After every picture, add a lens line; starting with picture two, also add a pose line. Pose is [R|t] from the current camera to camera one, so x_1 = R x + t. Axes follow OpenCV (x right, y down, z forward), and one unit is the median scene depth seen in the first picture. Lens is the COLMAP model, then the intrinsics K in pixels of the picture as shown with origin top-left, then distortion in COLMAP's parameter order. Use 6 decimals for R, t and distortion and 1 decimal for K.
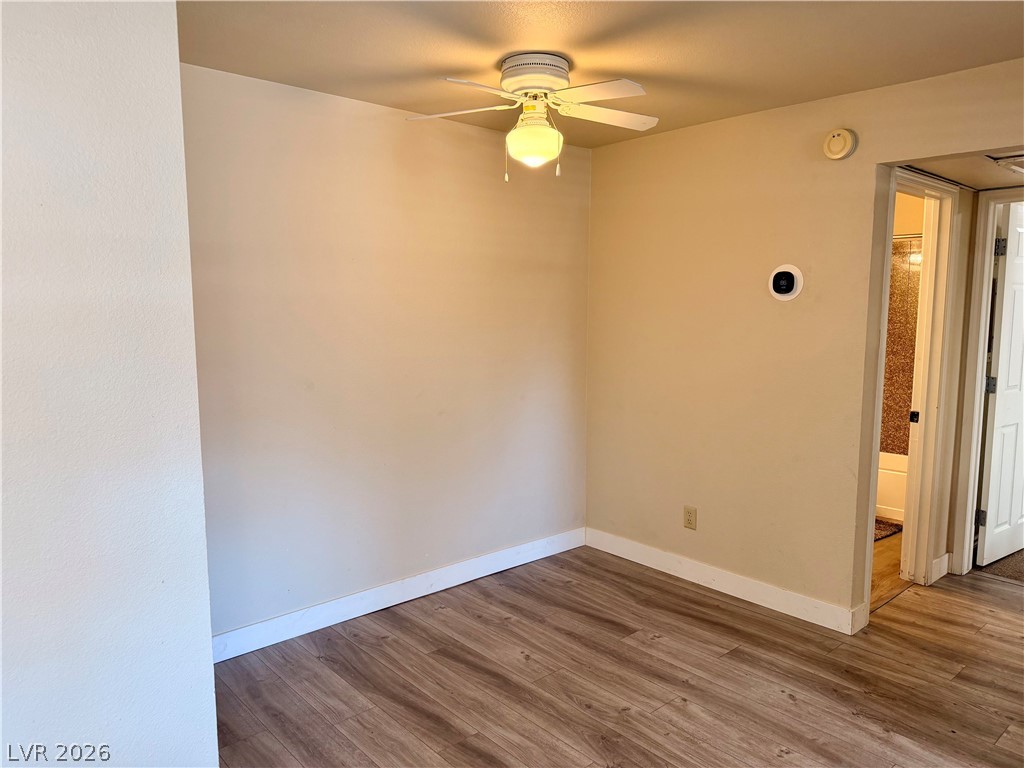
lens RADIAL K [[721.0, 0, 511.0], [0, 721.0, 383.3], [0, 0, 1]] dist [0.055569, -0.054299]
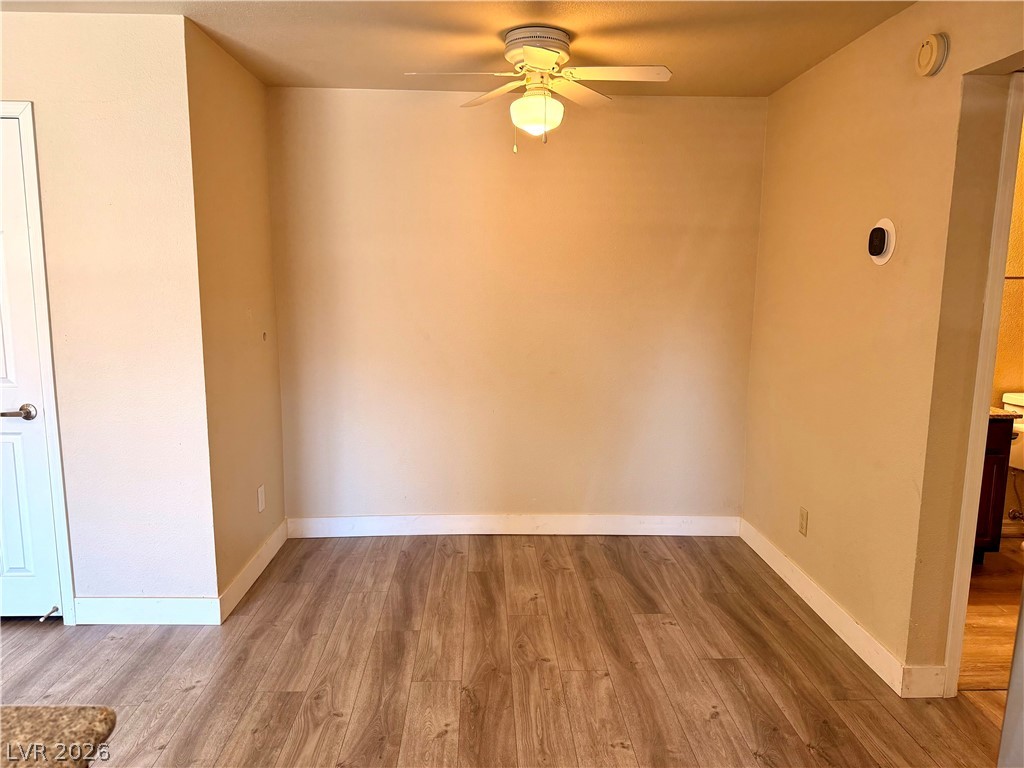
lens RADIAL K [[721.0, 0, 505.6], [0, 721.0, 373.7], [0, 0, 1]] dist [0.055569, -0.054299]
pose [[0.774910, 0.089019, -0.625772, 0.614016], [-0.079826, 0.995889, 0.042818, 0.005129], [0.627011, 0.016773, 0.778830, 0.135803]]
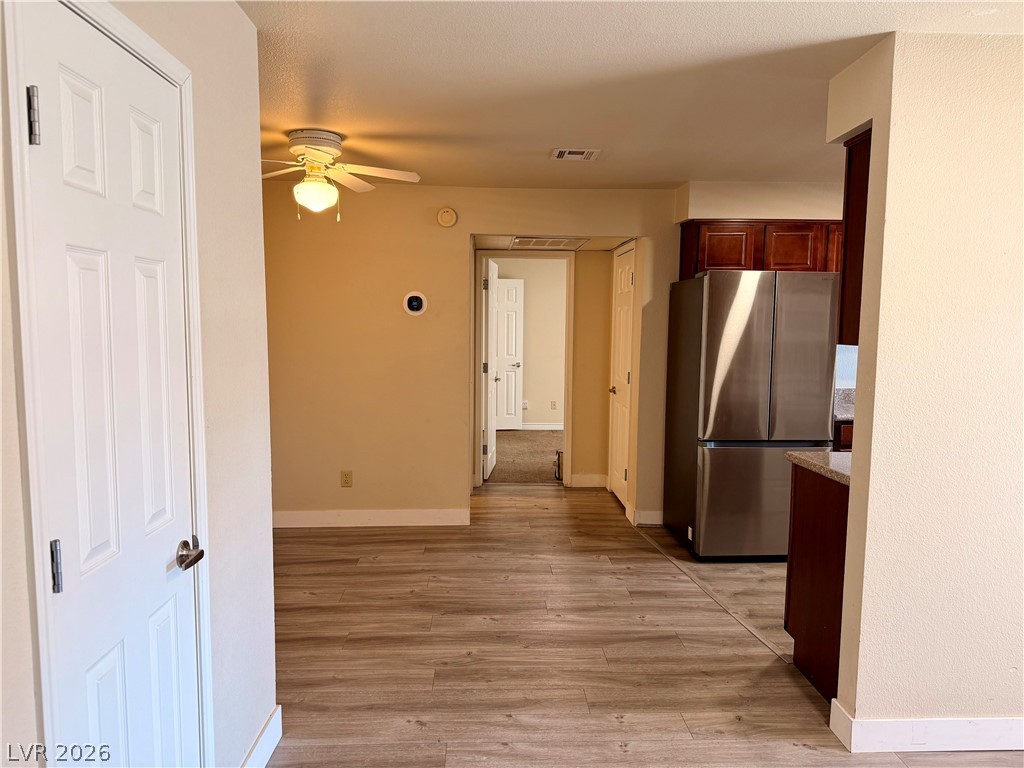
lens RADIAL K [[721.0, 0, 502.3], [0, 721.0, 379.5], [0, 0, 1]] dist [0.055569, -0.054299]
pose [[0.636669, -0.058643, 0.768904, -0.706175], [0.077003, 0.996955, 0.012275, 0.014425], [-0.767283, 0.051393, 0.639247, -0.083122]]
